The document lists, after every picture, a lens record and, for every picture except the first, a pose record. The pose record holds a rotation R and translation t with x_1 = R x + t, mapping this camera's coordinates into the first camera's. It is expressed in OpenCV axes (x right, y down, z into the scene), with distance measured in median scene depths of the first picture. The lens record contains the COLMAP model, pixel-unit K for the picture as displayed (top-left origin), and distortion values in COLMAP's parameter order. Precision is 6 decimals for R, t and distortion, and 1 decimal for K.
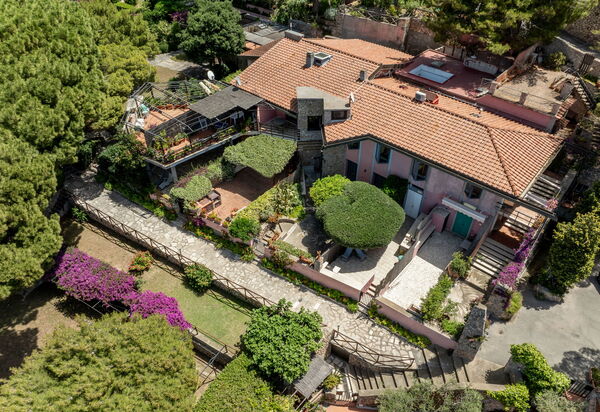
lens RADIAL K [[478.8, 0, 300.0], [0, 478.8, 206.0], [0, 0, 1]] dist [-0.019057, -0.005207]
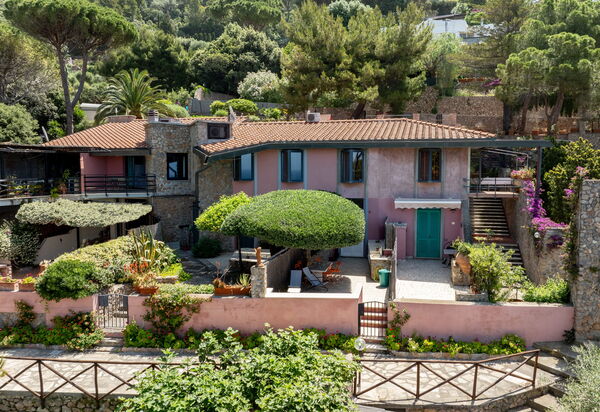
lens RADIAL K [[474.8, 0, 323.0], [0, 474.8, 190.3], [0, 0, 1]] dist [-0.007066, -0.050178]
pose [[0.873452, -0.030999, 0.485922, -0.125226], [0.338832, 0.755395, -0.560866, 0.318586], [-0.349677, 0.654536, 0.670305, 0.550996]]
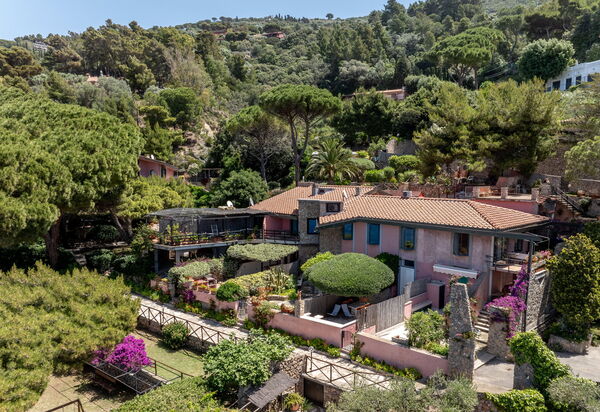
lens RADIAL K [[478.8, 0, 300.0], [0, 478.8, 206.0], [0, 0, 1]] dist [-0.019057, -0.005207]
pose [[0.992909, 0.005785, -0.118736, 0.139171], [-0.078118, 0.784633, -0.615019, 0.499714], [0.089606, 0.619934, 0.779521, 0.135352]]
